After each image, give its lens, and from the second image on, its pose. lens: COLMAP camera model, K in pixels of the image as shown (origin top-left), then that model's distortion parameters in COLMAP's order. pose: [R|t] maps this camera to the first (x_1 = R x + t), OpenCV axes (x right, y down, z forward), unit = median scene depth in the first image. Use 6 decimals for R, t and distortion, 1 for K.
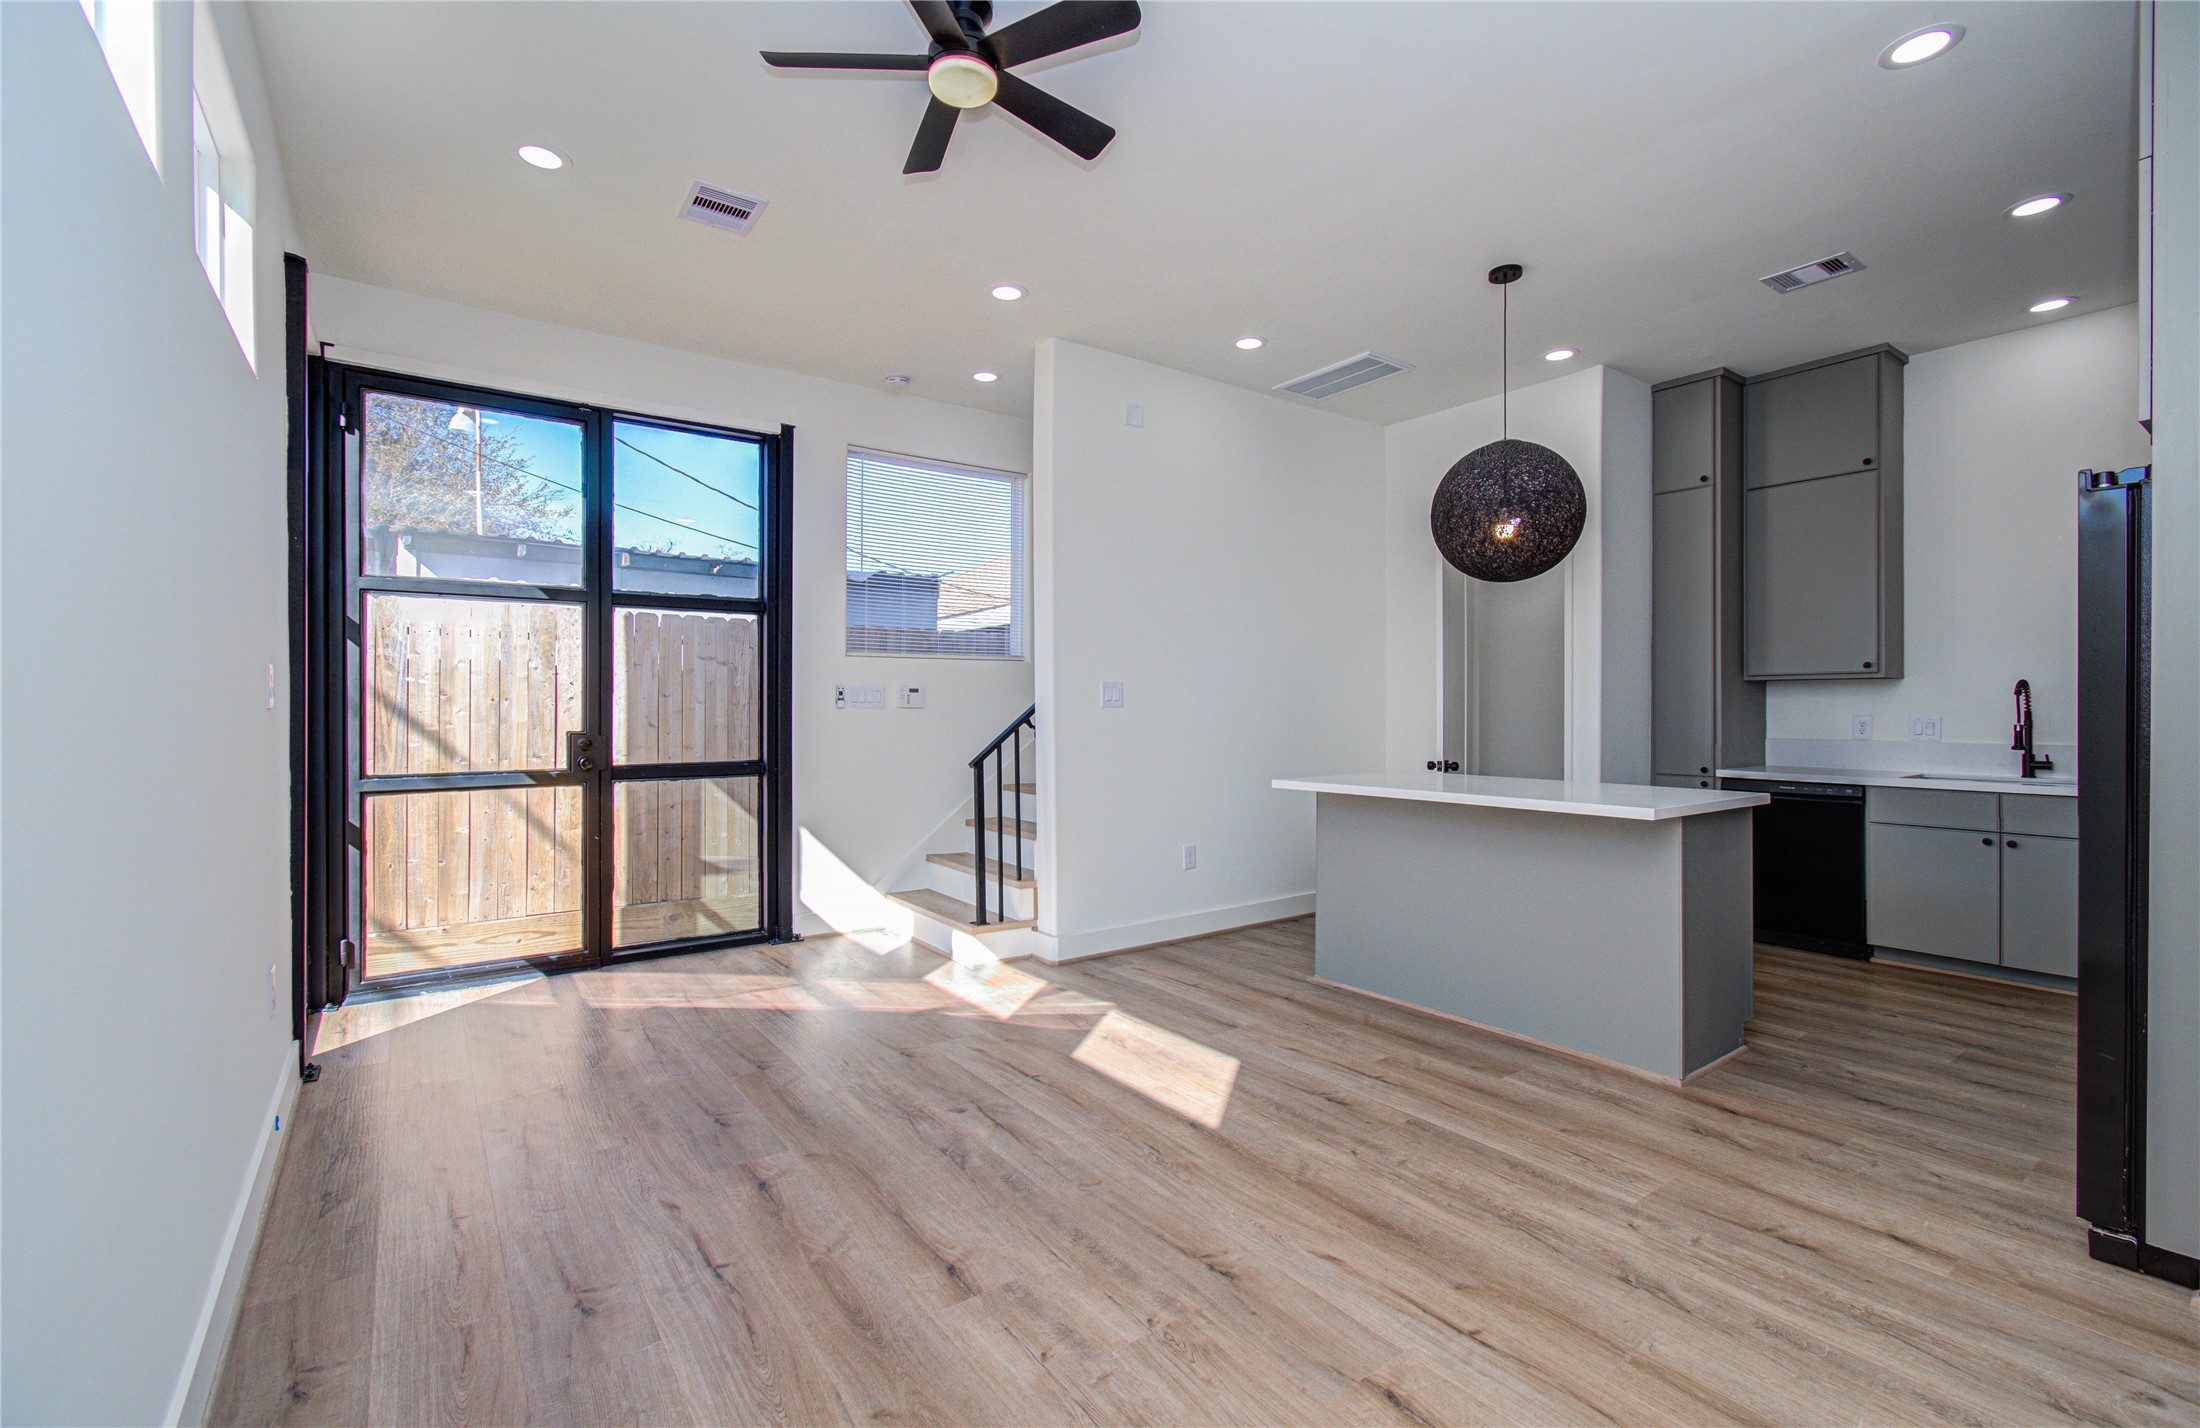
lens RADIAL K [[953.1, 0, 1140.3], [0, 953.1, 700.3], [0, 0, 1]] dist [0.001472, -0.000061]
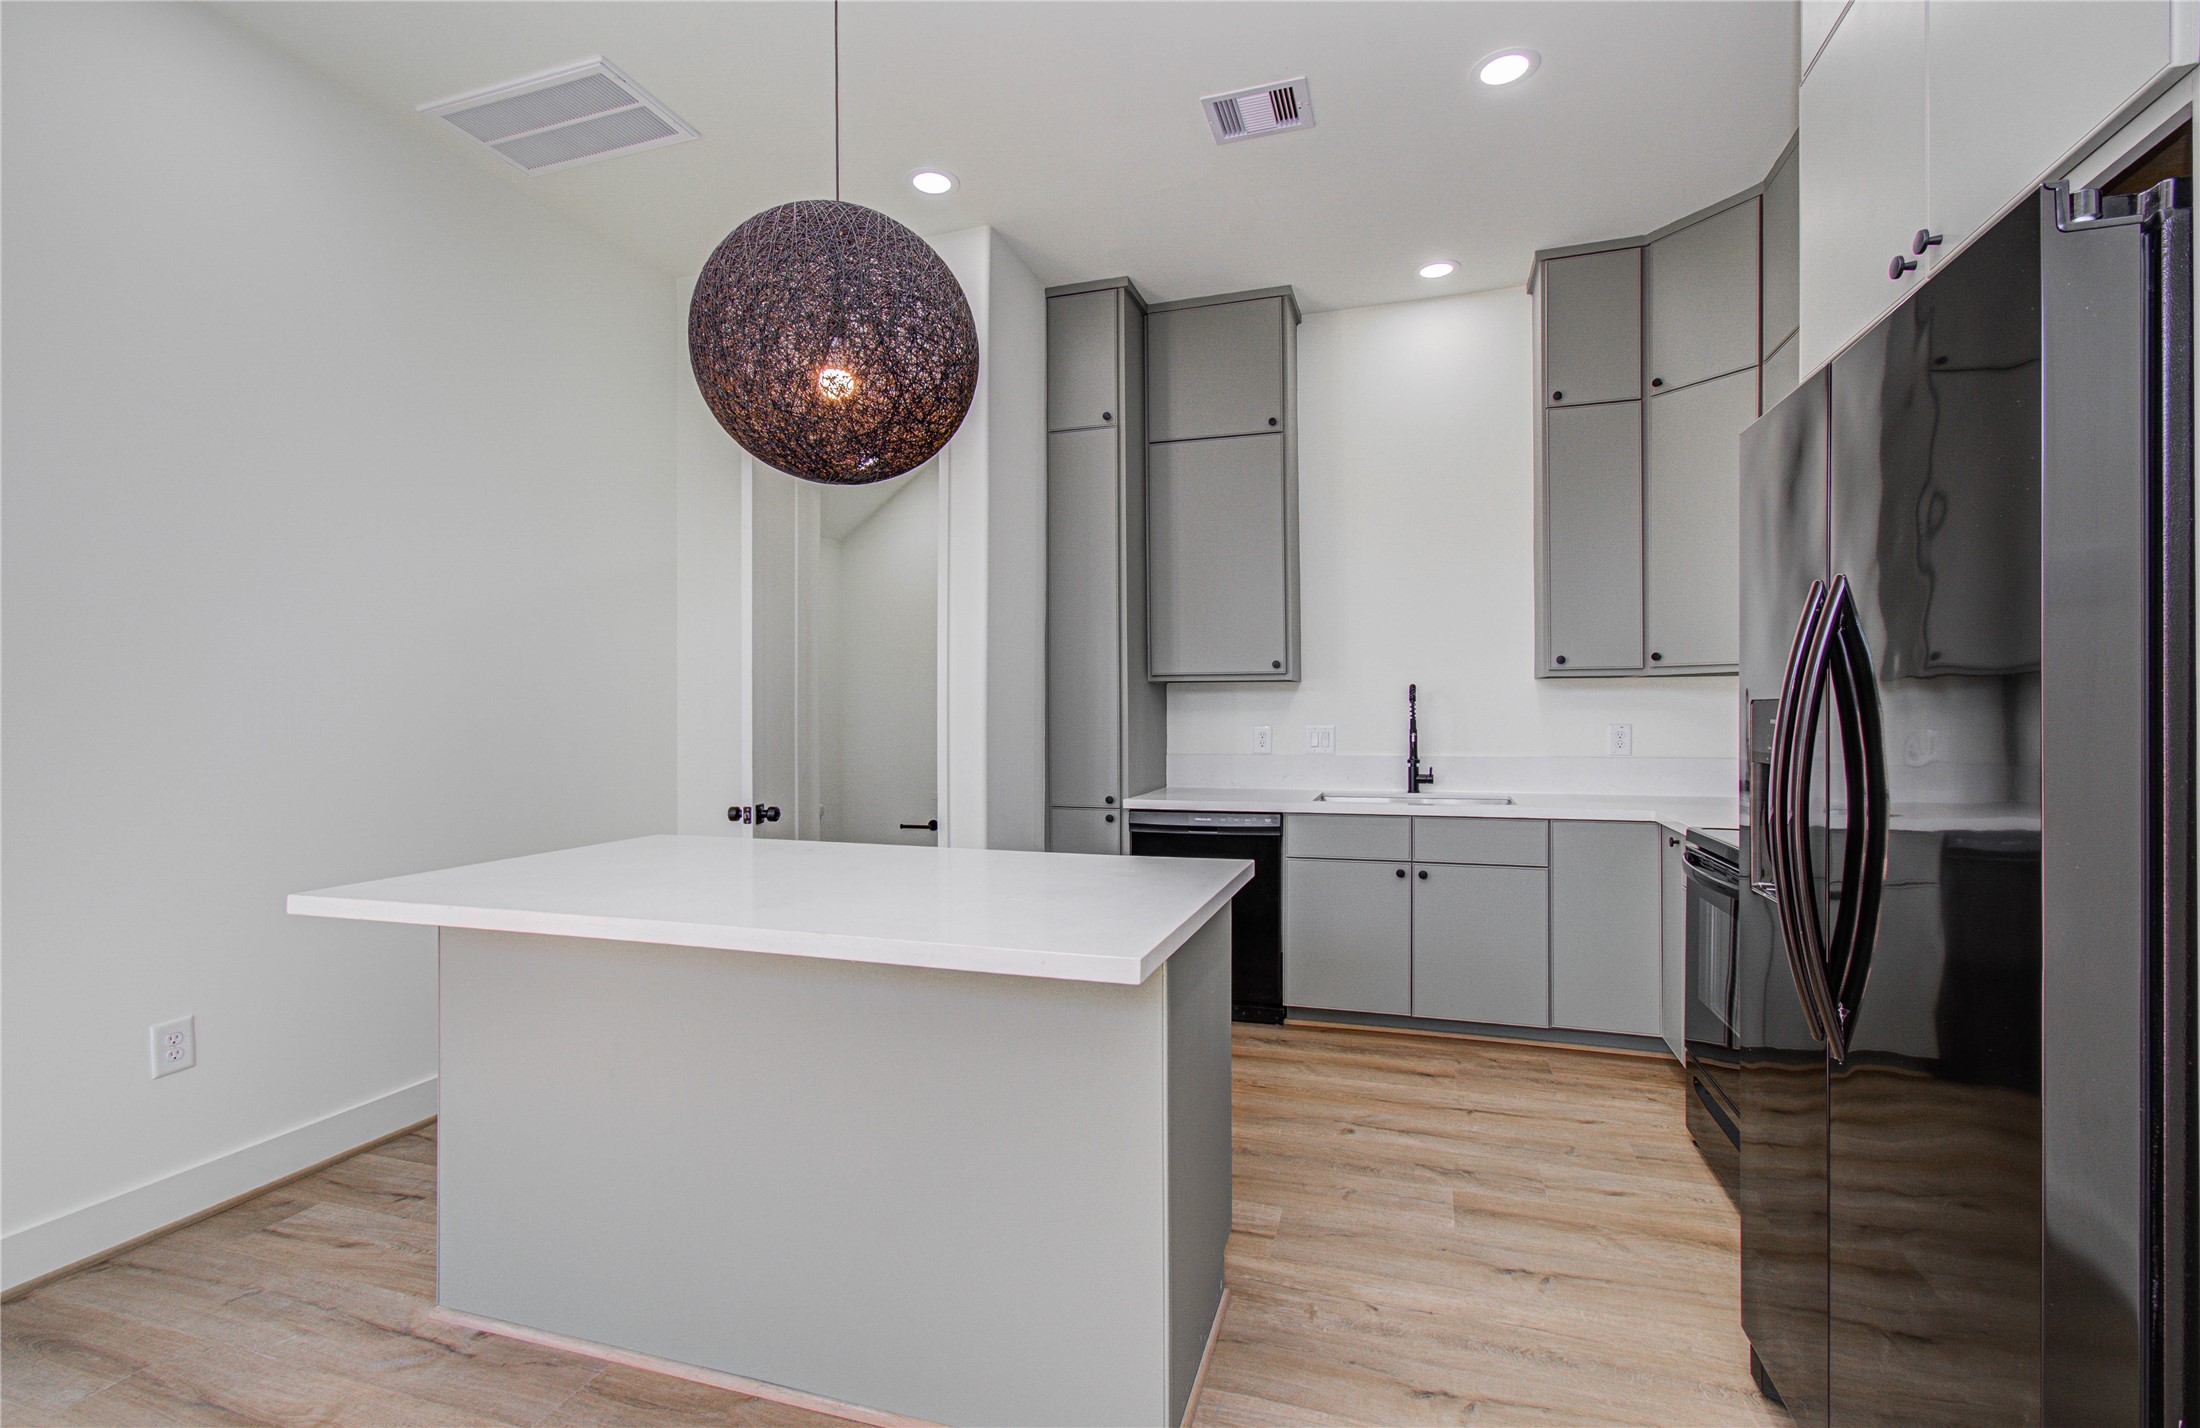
lens RADIAL K [[949.1, 0, 1100.0], [0, 949.1, 714.0], [0, 0, 1]] dist [-0.043028, 0.020382]
pose [[0.831153, -0.002275, 0.556039, 0.214897], [0.000586, 0.999995, 0.003214, 0.004016], [-0.556043, -0.002346, 0.831150, 0.485141]]
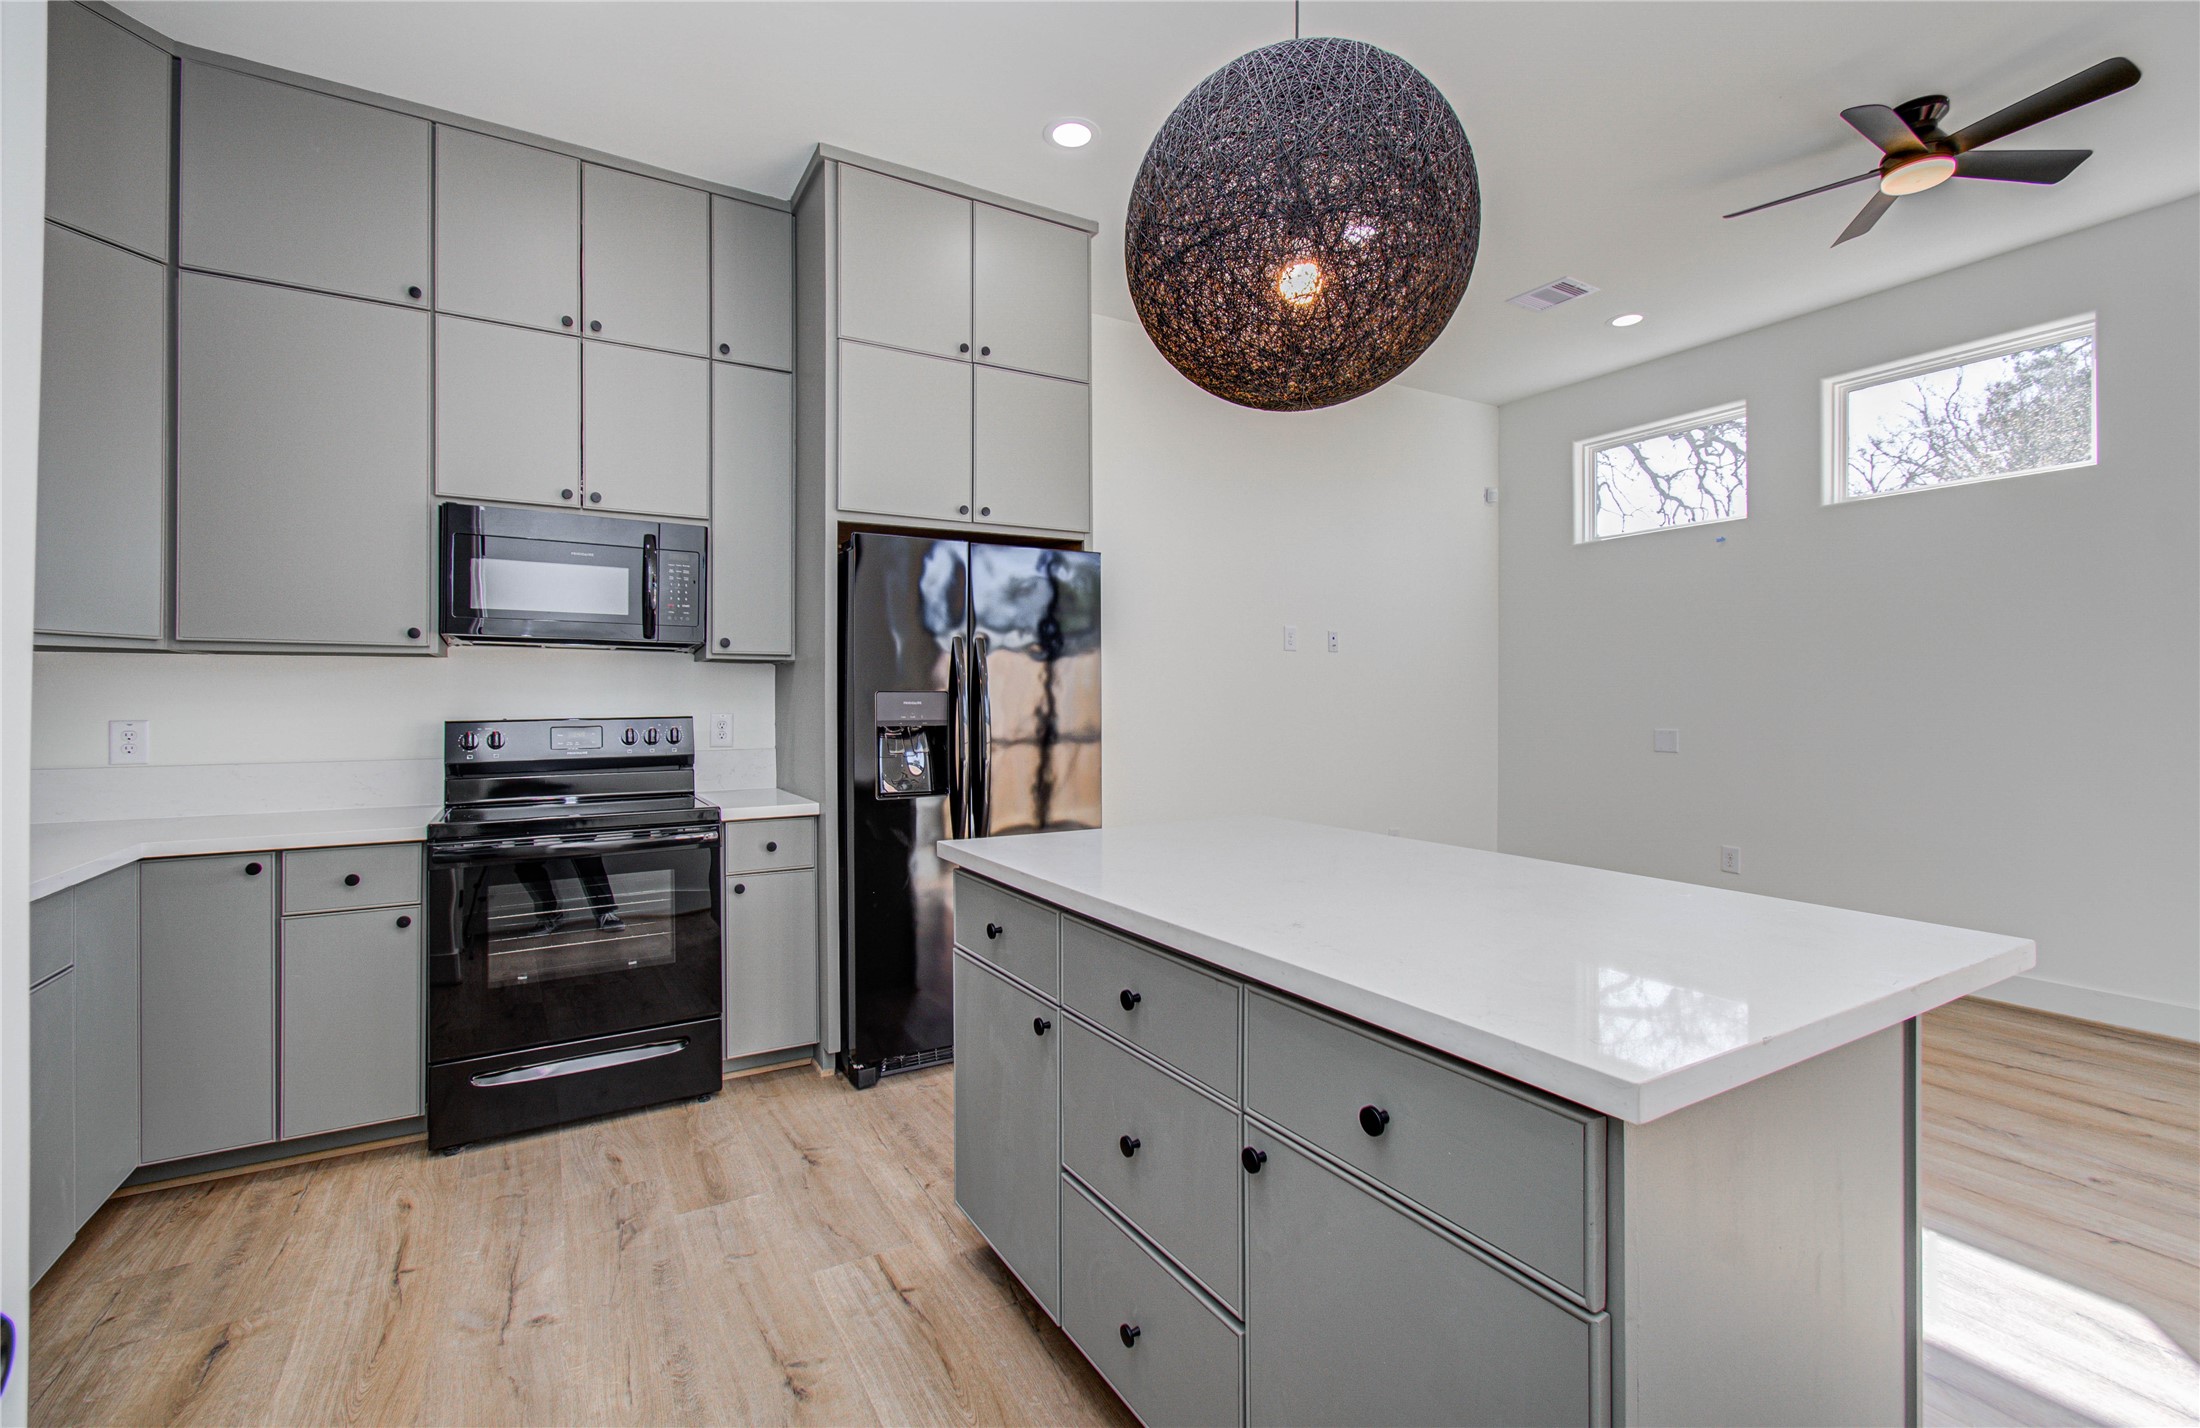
lens RADIAL K [[949.8, 0, 1087.2], [0, 949.8, 708.1], [0, 0, 1]] dist [0.001839, 0.000768]
pose [[-0.991057, 0.010199, 0.133049, 0.419144], [0.009421, 0.999935, -0.006473, 0.017845], [-0.133106, -0.005161, -0.991088, 1.389105]]
